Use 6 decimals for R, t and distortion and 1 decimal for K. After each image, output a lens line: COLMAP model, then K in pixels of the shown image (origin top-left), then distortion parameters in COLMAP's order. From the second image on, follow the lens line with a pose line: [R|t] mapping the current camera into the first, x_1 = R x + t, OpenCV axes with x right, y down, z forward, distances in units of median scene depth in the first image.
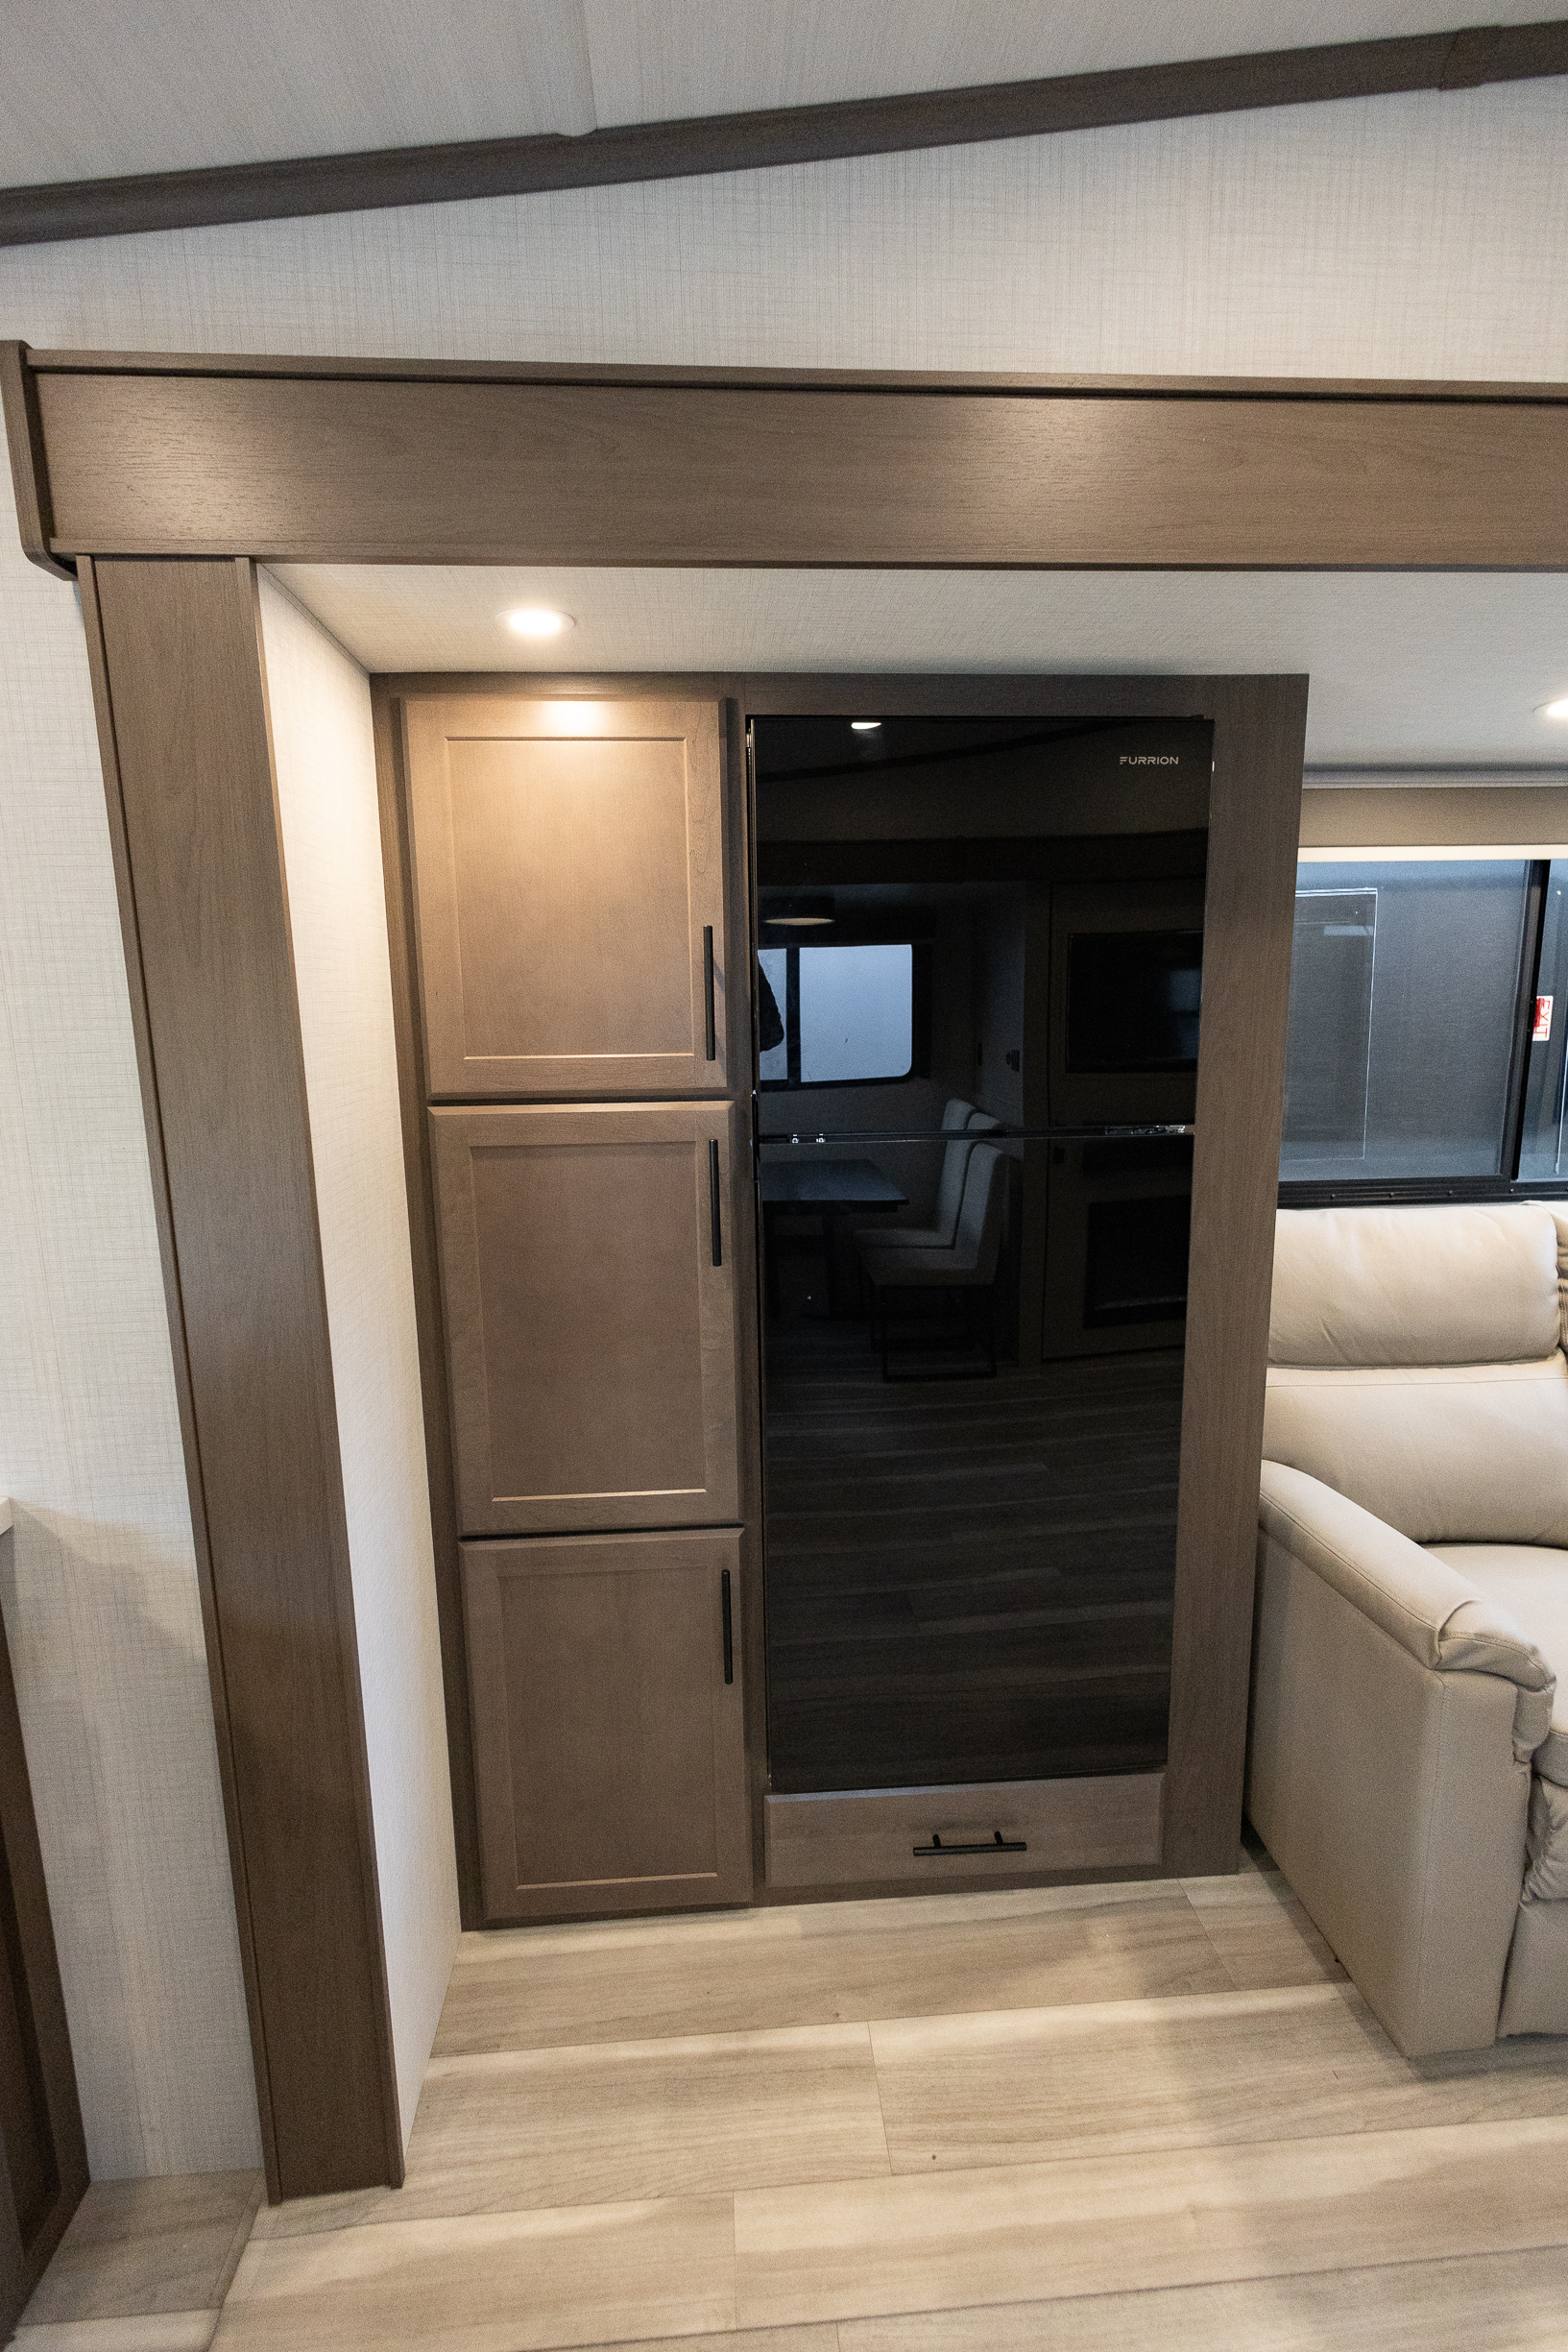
lens RADIAL K [[1102.2, 0, 784.0], [0, 1102.2, 1176.0], [0, 0, 1]] dist [0.006943, -0.001395]
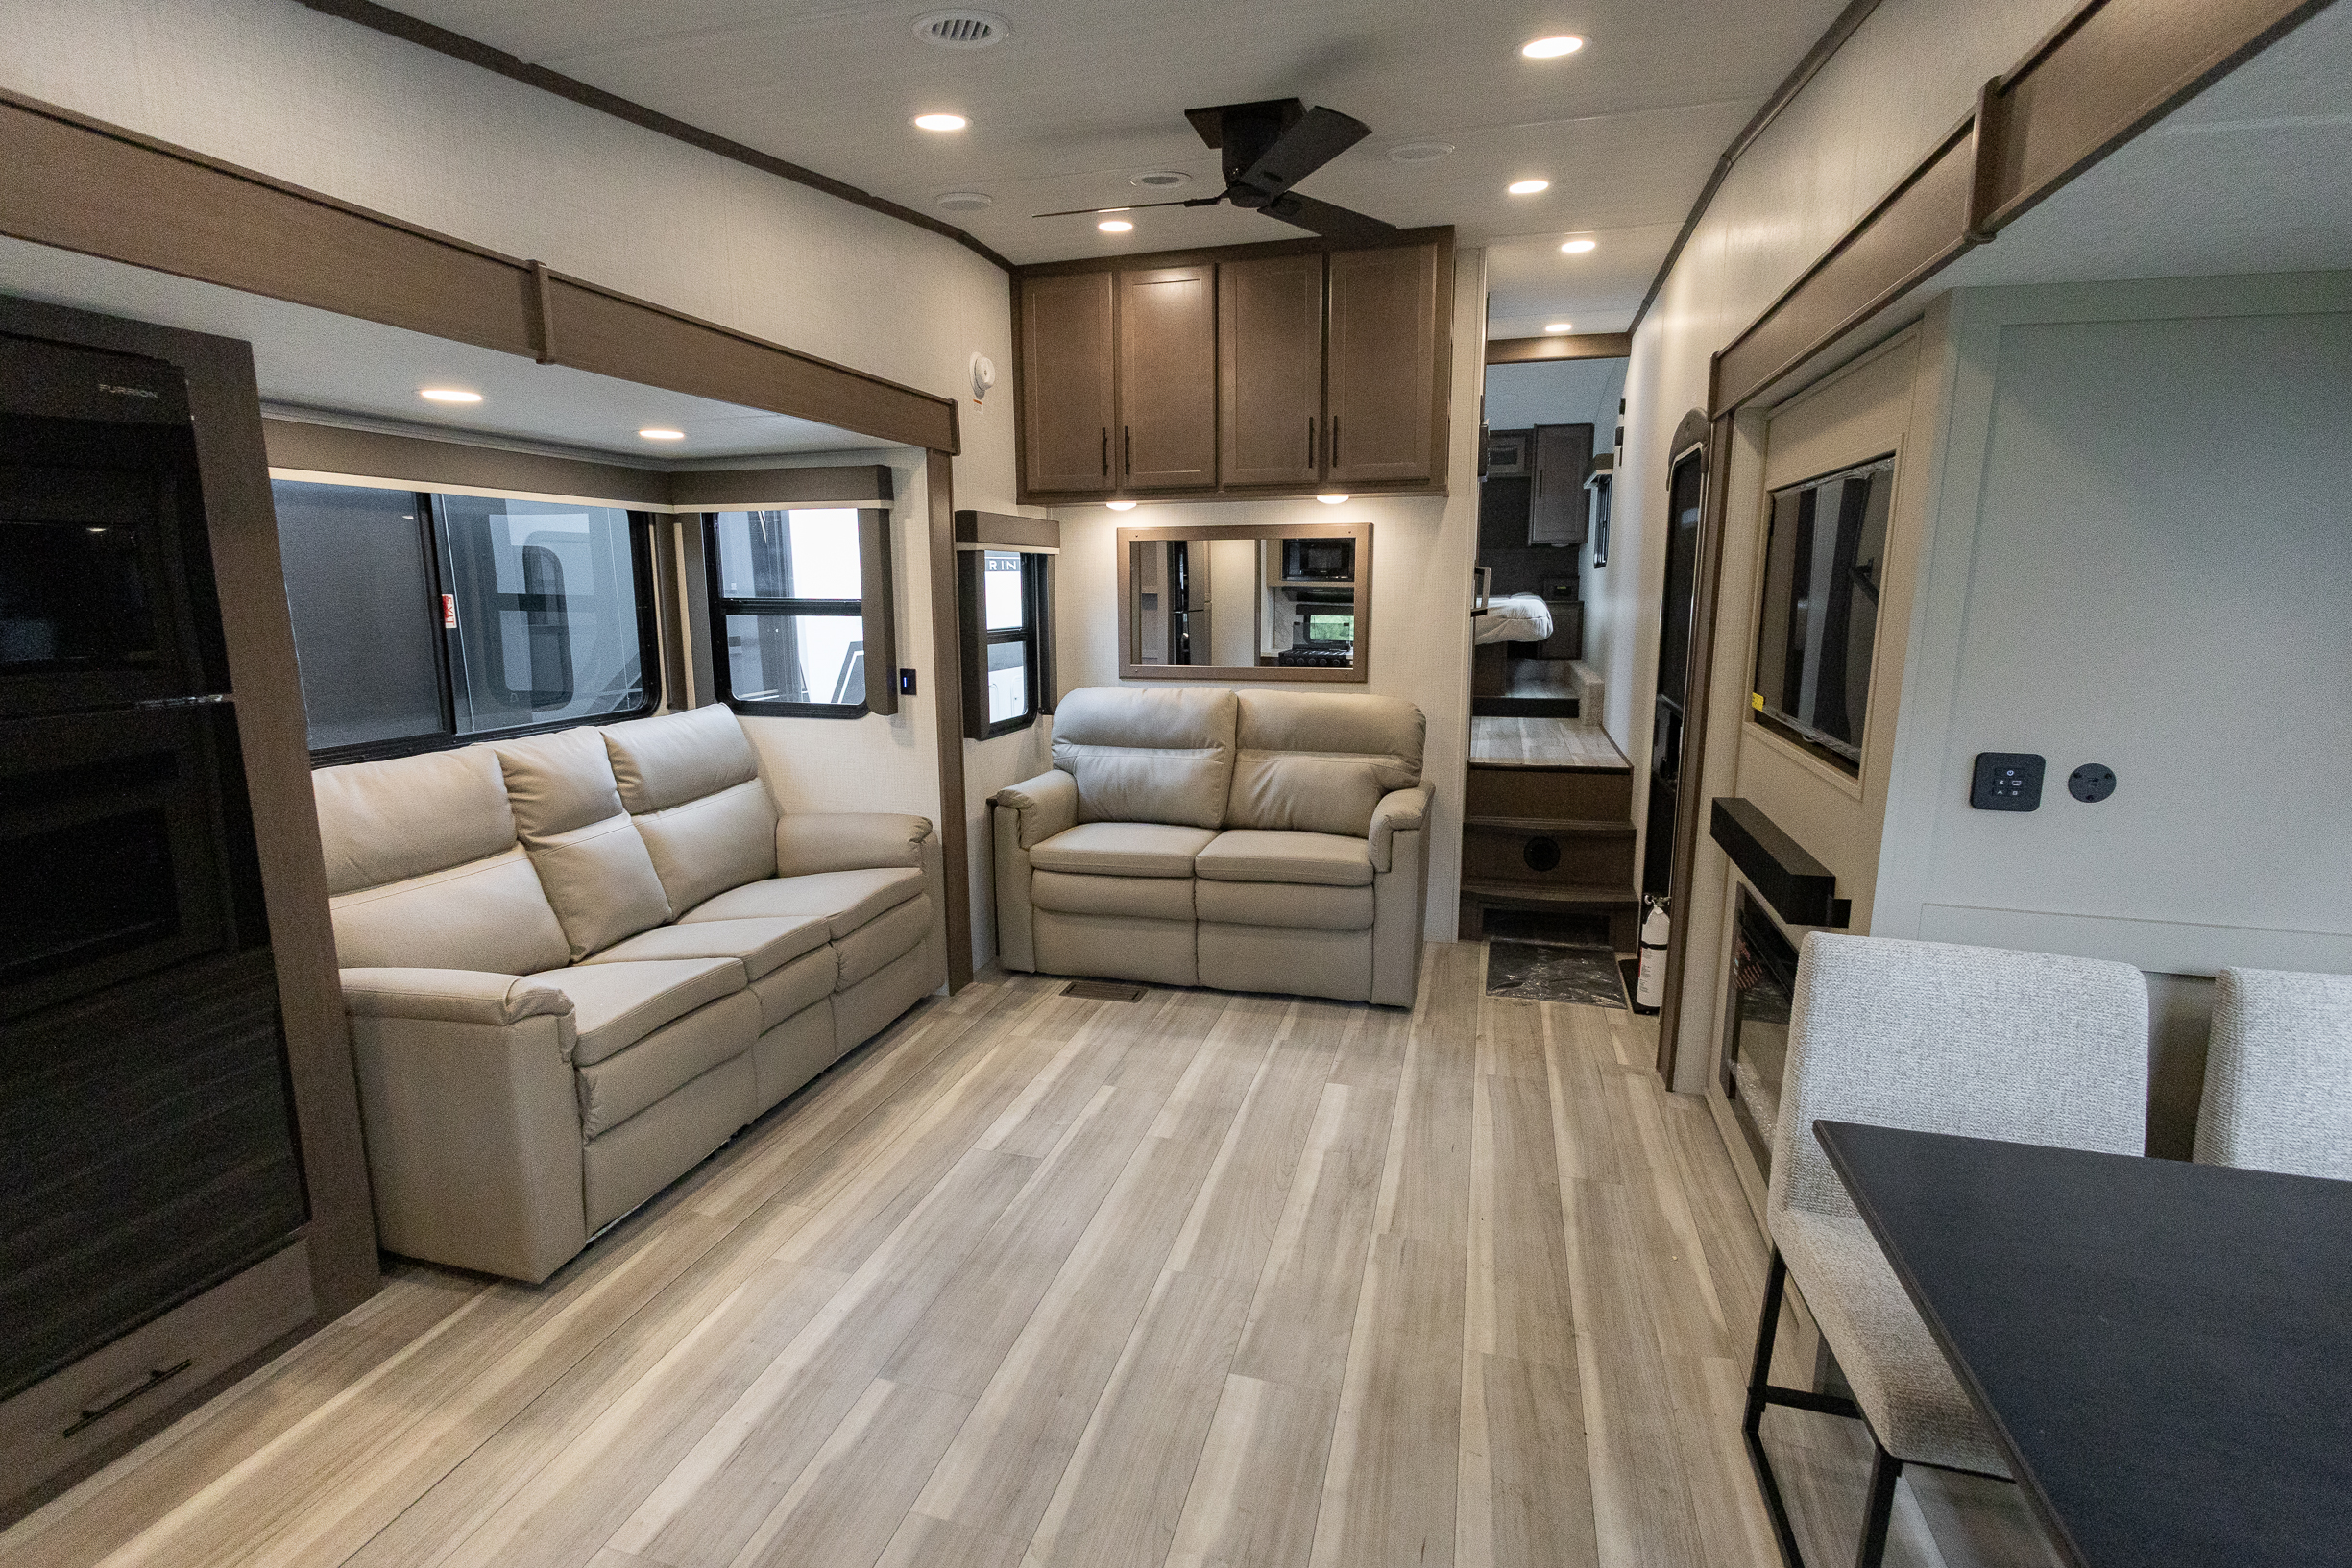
lens RADIAL K [[1102.2, 0, 1155.2], [0, 1102.2, 785.1], [0, 0, 1]] dist [0.006943, -0.001395]
pose [[0.357441, -0.153657, 0.921209, -0.402154], [0.151104, 0.982892, 0.105315, 0.077490], [-0.921631, 0.101555, 0.374544, -0.392861]]
